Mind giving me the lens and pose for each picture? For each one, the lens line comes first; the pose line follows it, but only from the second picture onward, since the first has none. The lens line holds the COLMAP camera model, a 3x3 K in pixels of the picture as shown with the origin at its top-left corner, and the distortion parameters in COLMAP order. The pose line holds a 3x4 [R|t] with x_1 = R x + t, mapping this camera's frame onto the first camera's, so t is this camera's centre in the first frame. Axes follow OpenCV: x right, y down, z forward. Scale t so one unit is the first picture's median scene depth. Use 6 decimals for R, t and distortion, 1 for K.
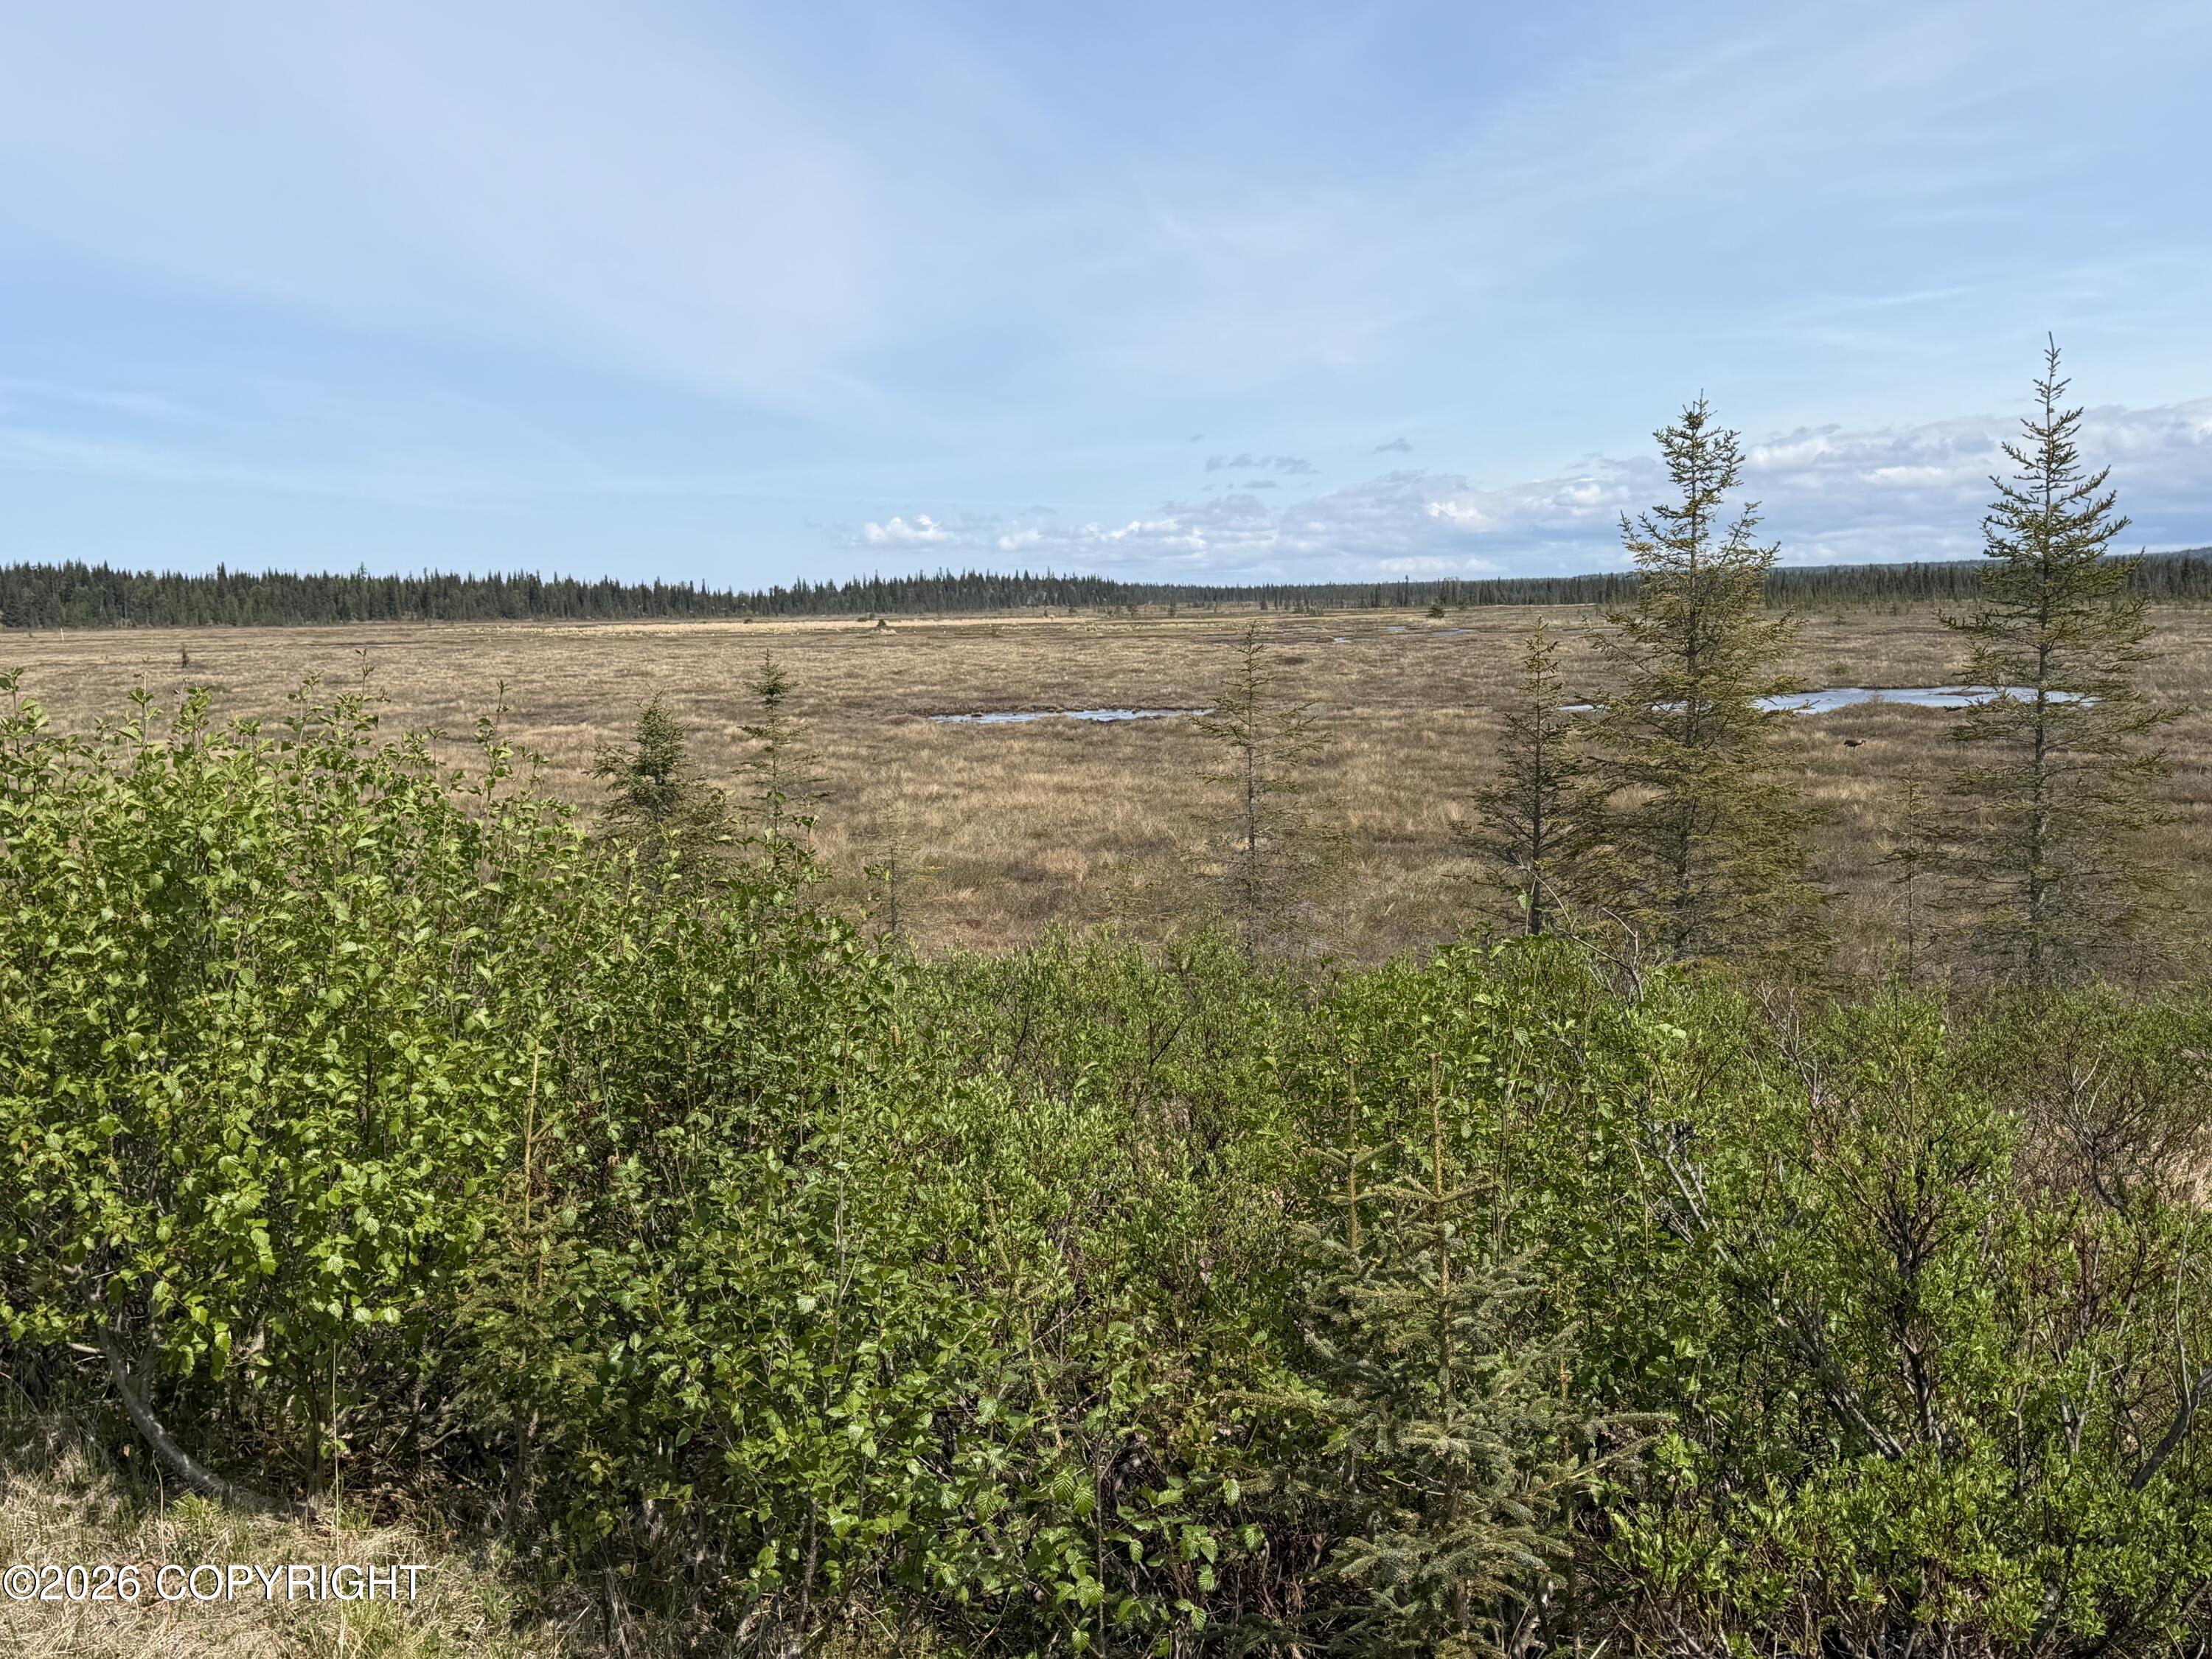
lens RADIAL K [[2168.9, 0, 1104.0], [0, 2168.9, 831.4], [0, 0, 1]] dist [0.079452, 0.000000]
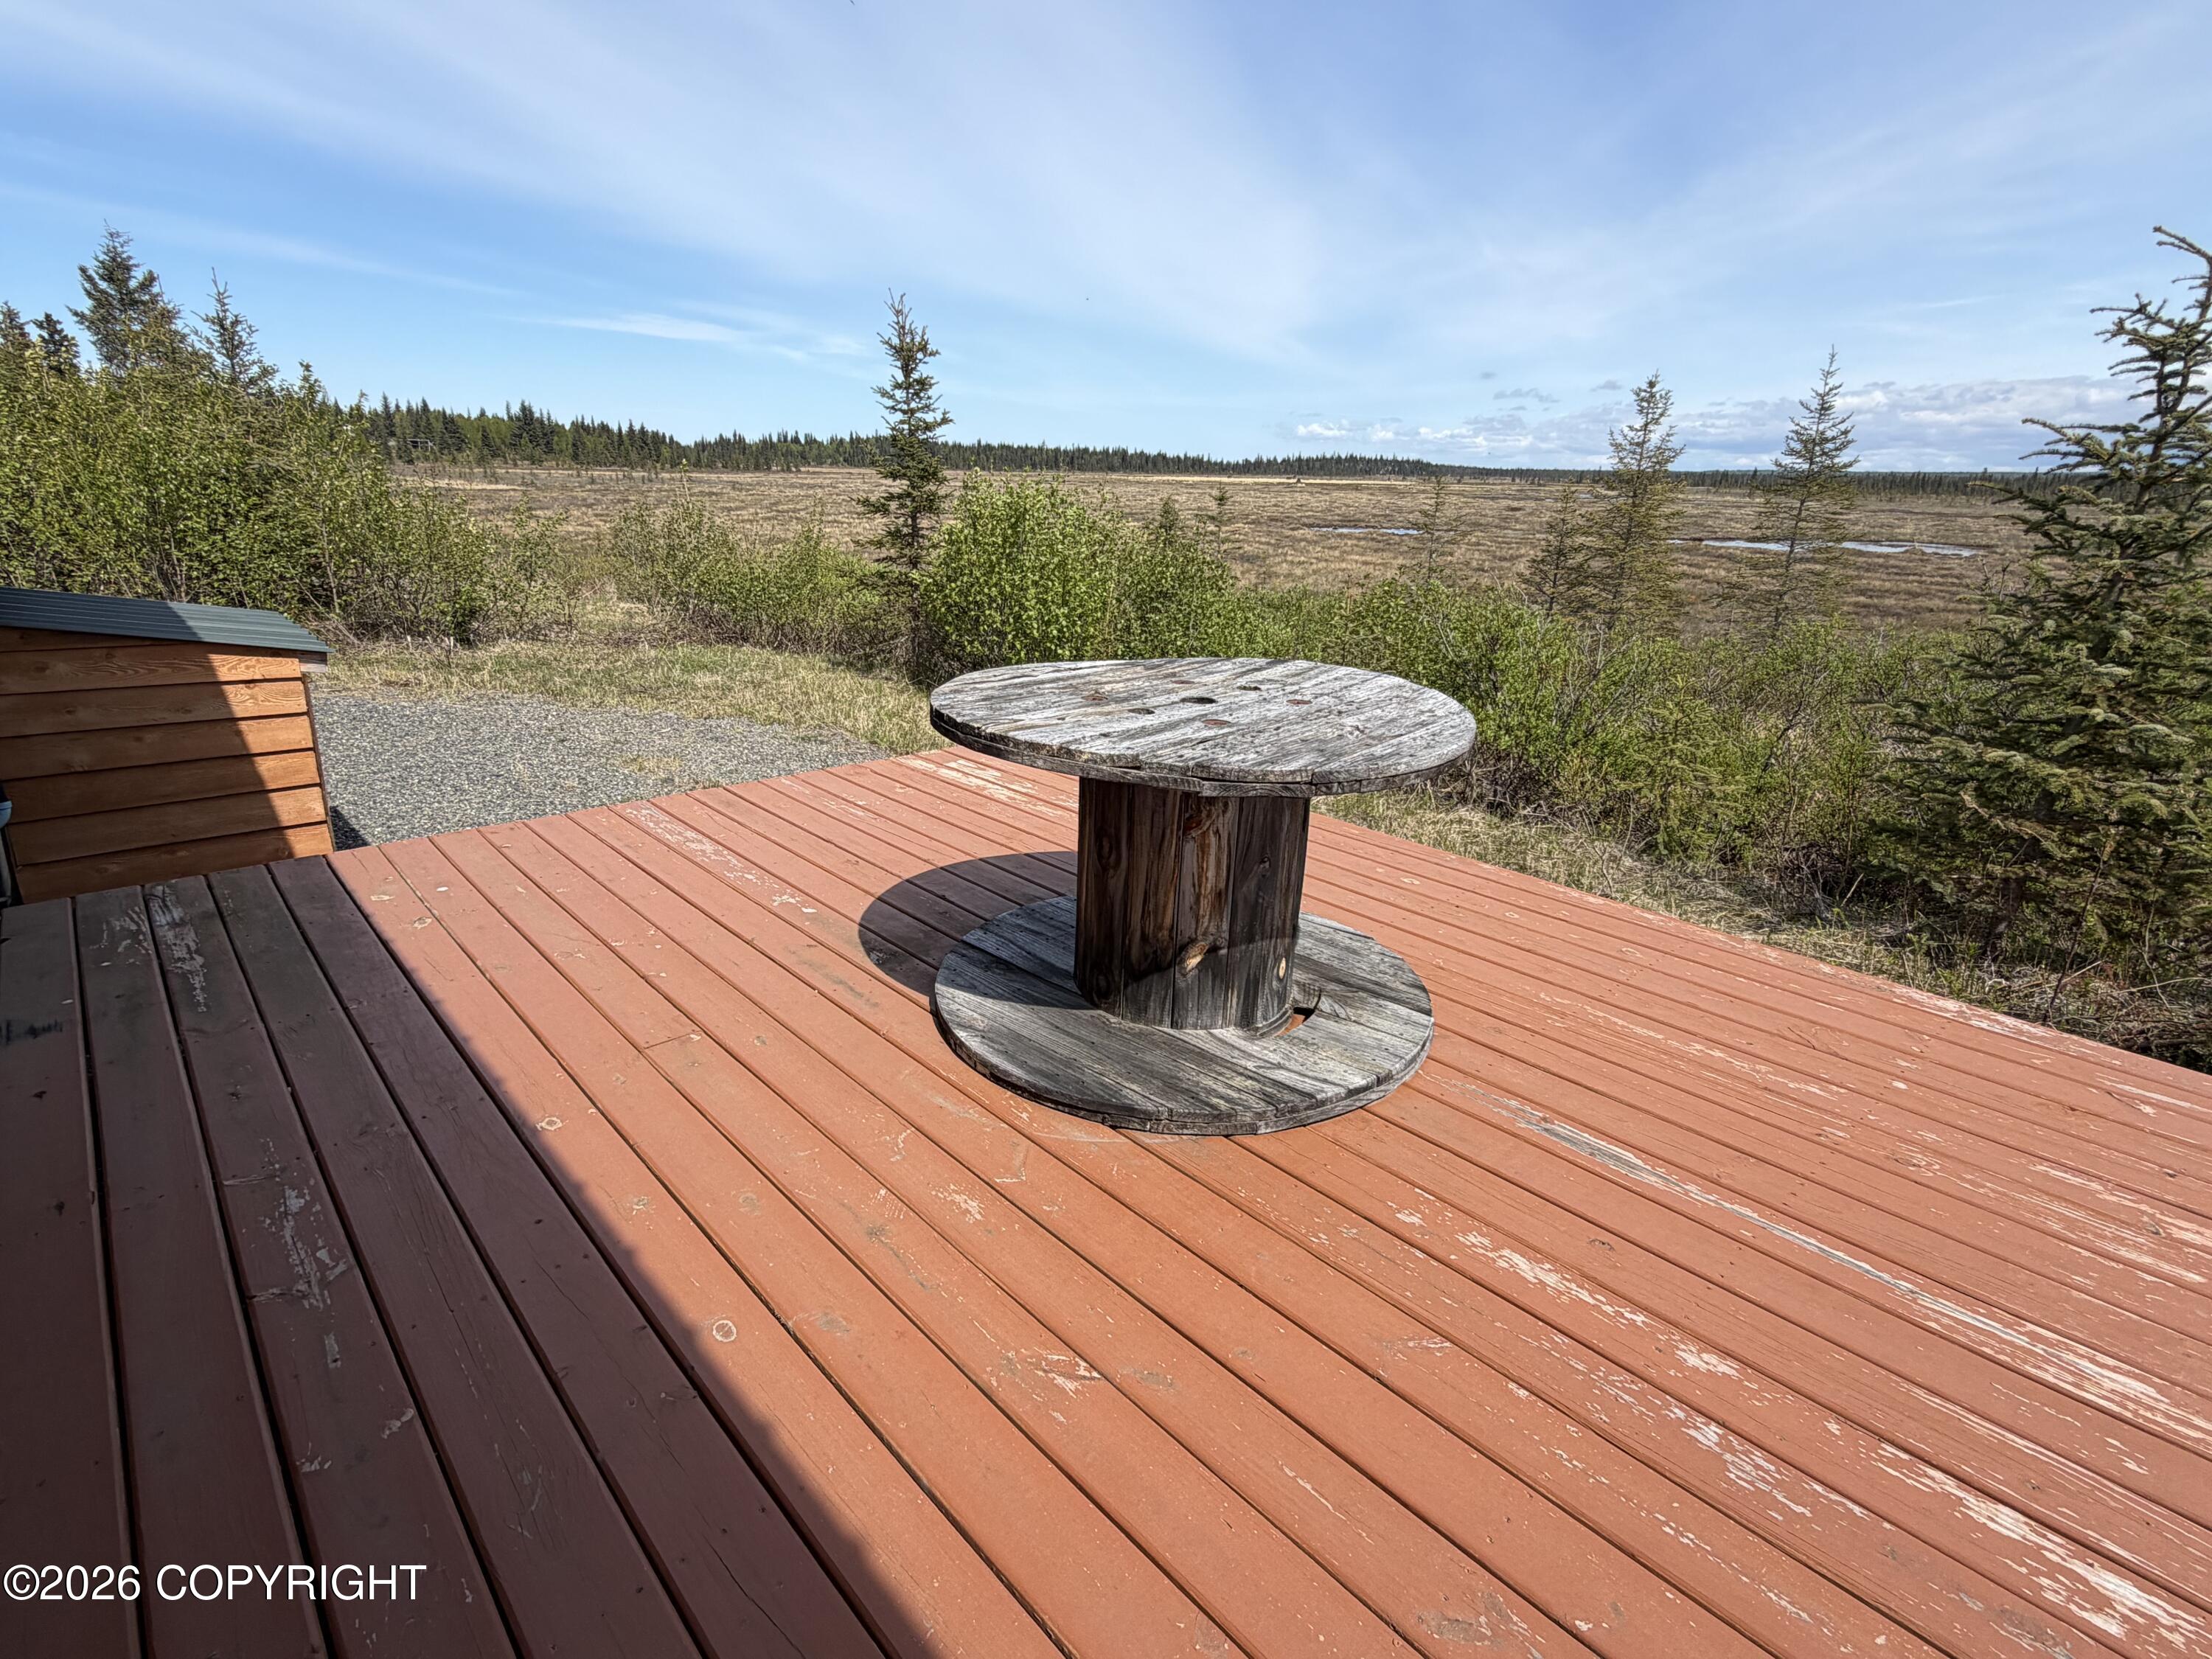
lens RADIAL K [[1104.8, 0, 1104.0], [0, 1104.8, 830.7], [0, 0, 1]] dist [-0.000169, -0.000779]
pose [[0.962697, 0.119303, -0.242862, 0.055319], [-0.065618, 0.973694, 0.218205, 0.030461], [0.262506, -0.194129, 0.945201, -0.201074]]
